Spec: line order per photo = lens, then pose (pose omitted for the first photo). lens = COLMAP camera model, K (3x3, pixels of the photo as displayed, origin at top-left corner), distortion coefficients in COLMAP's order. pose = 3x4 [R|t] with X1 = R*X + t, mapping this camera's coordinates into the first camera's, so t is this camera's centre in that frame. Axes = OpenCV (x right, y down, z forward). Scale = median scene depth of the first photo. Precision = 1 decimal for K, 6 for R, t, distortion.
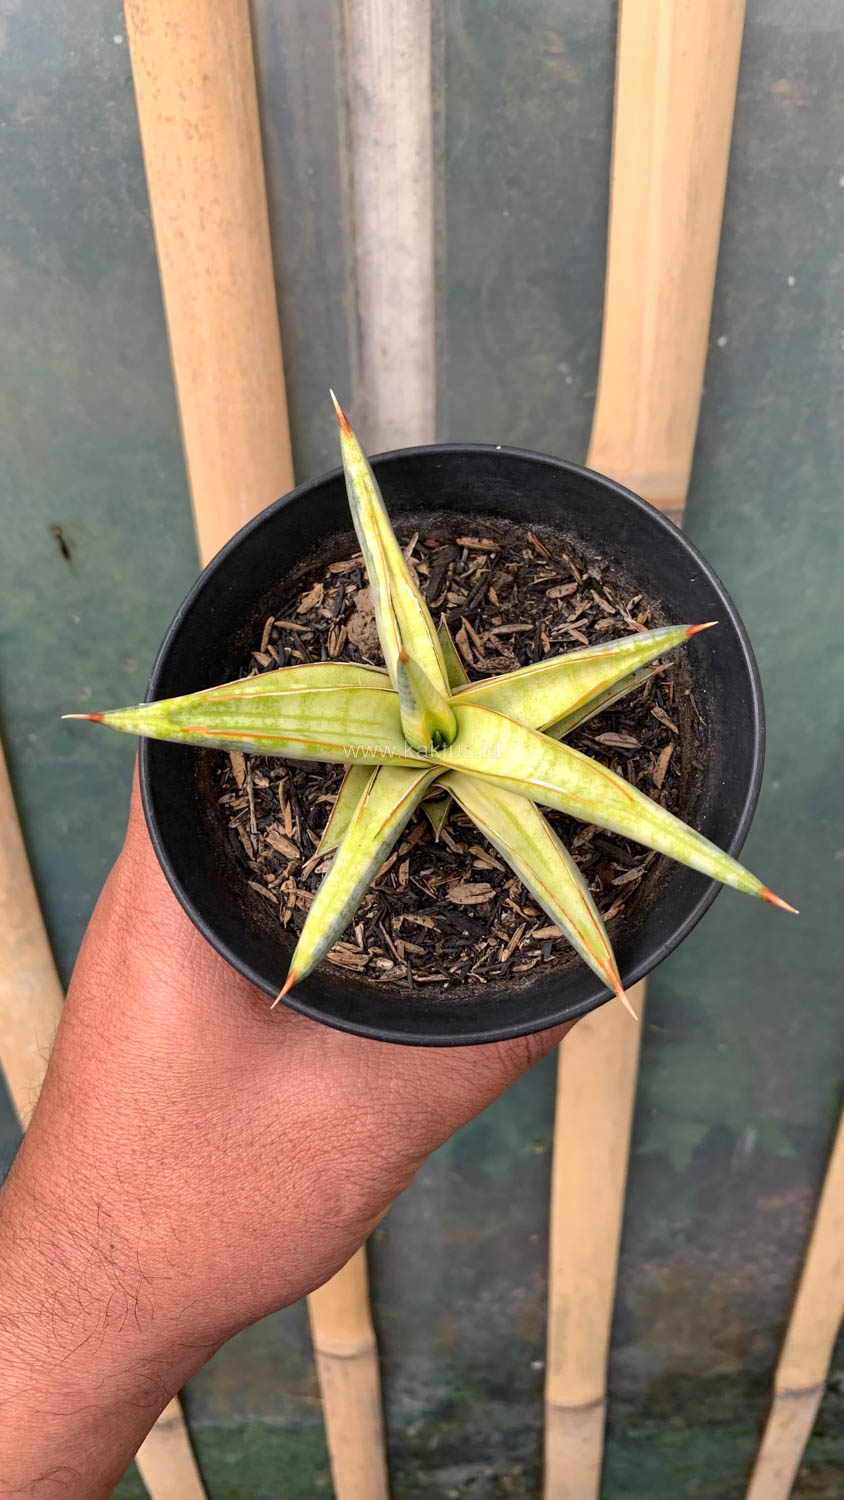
lens RADIAL K [[1164.3, 0, 430.2], [0, 1164.3, 748.6], [0, 0, 1]] dist [-0.016568, 0.019976]
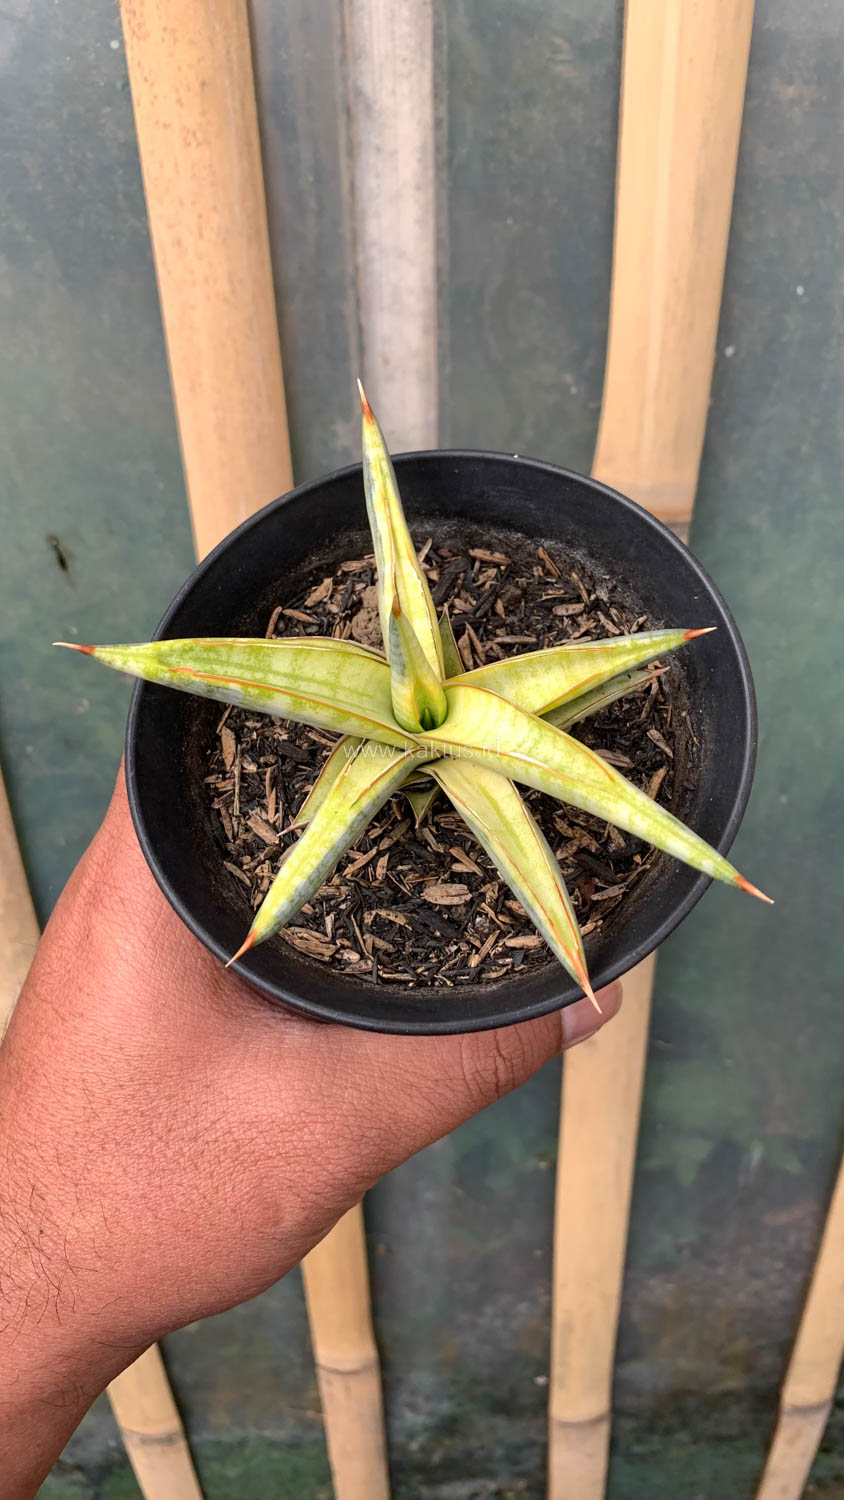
lens RADIAL K [[1164.0, 0, 428.7], [0, 1164.0, 750.5], [0, 0, 1]] dist [-0.010835, 0.011379]
pose [[0.994624, 0.099621, -0.028250, 0.035000], [-0.102257, 0.987913, -0.116494, 0.119446], [0.016303, 0.118757, 0.992790, 0.014670]]
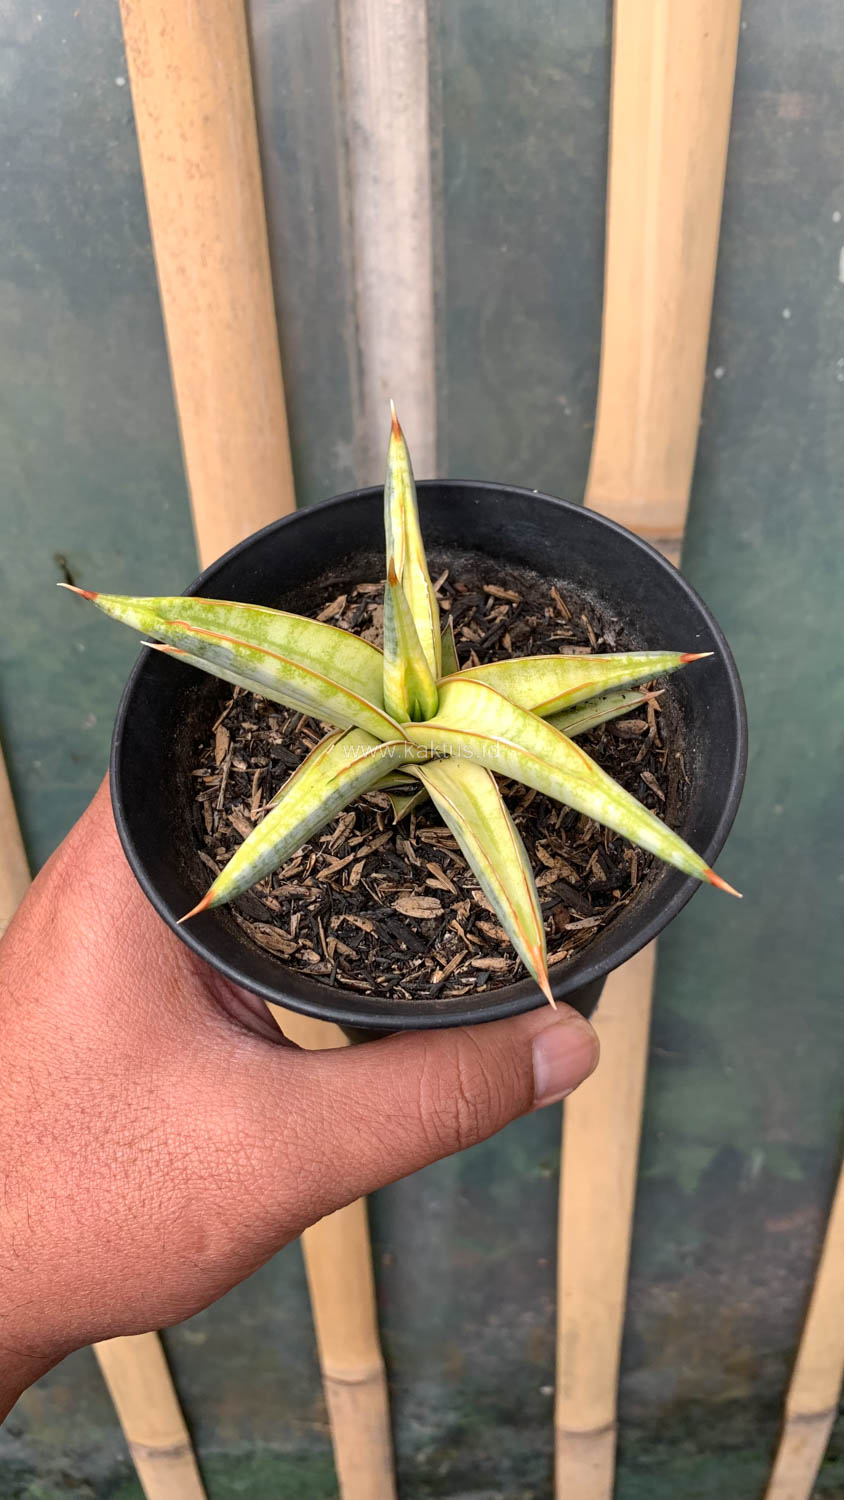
lens RADIAL K [[1164.3, 0, 430.2], [0, 1164.3, 748.6], [0, 0, 1]] dist [-0.016568, 0.019976]
pose [[0.974855, 0.205564, -0.086029, 0.099057], [-0.221182, 0.939593, -0.261234, 0.246921], [0.027132, 0.273694, 0.961434, 0.048858]]
